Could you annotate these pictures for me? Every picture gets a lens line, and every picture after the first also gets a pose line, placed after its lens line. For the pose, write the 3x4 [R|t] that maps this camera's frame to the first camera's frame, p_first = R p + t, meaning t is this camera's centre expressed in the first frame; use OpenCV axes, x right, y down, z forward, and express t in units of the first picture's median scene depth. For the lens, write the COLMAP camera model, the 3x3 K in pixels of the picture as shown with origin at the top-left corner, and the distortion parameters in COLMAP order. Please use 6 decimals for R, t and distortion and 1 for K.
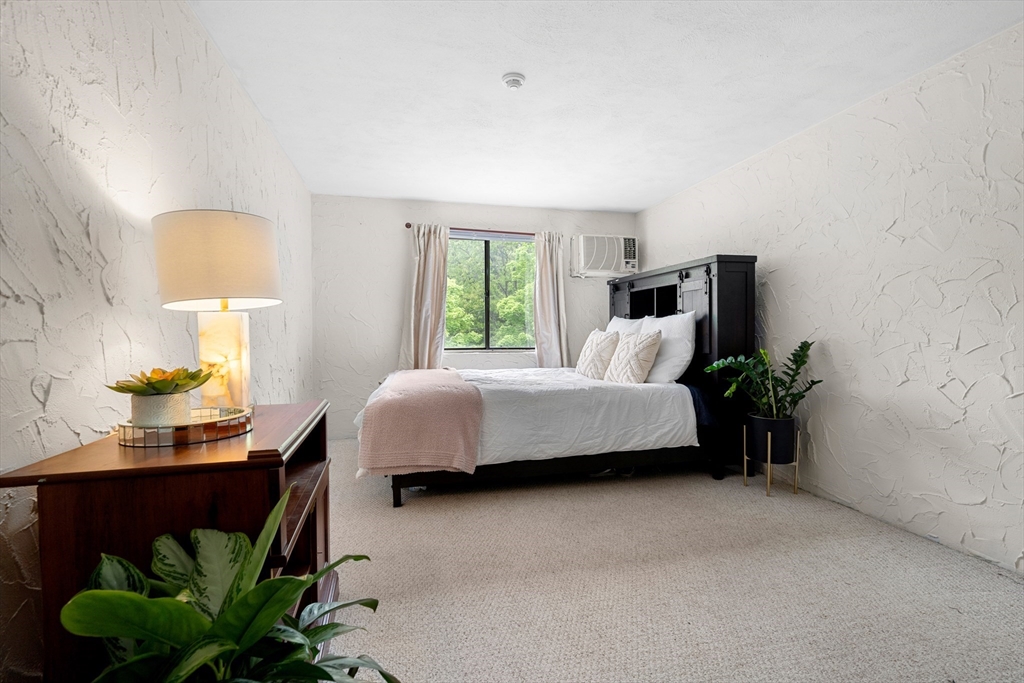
lens RADIAL K [[476.6, 0, 501.6], [0, 476.6, 341.7], [0, 0, 1]] dist [-0.008142, 0.004709]
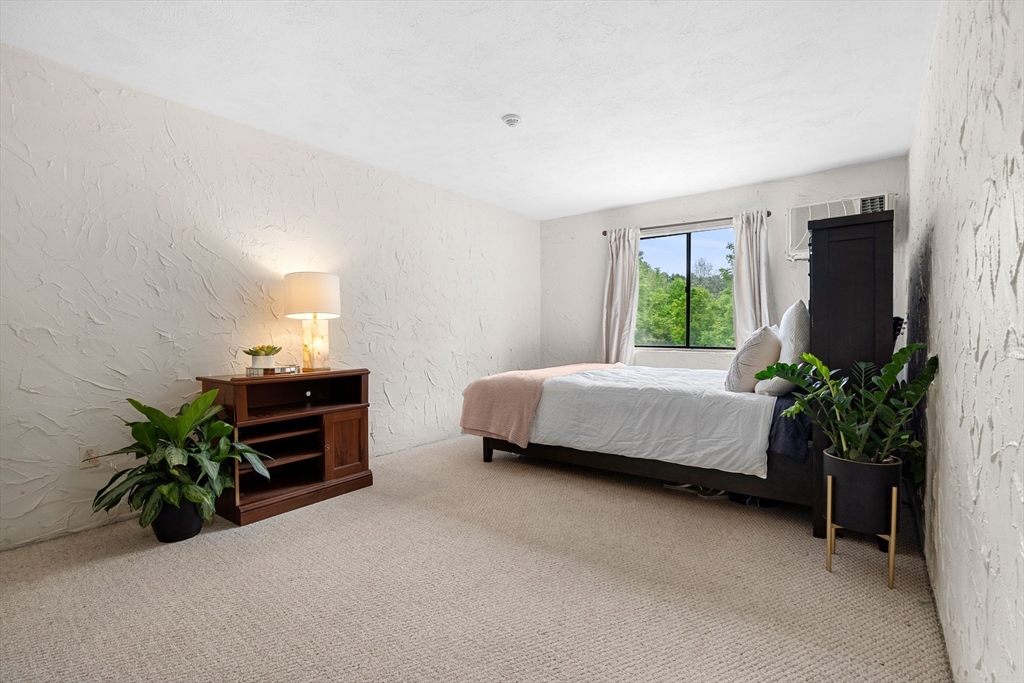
lens RADIAL K [[476.6, 0, 503.3], [0, 476.6, 335.2], [0, 0, 1]] dist [-0.008142, 0.004709]
pose [[0.609871, 0.007440, -0.792466, 0.776275], [-0.015178, 0.999882, -0.002294, -0.002080], [0.792356, 0.013427, 0.609912, 0.204482]]
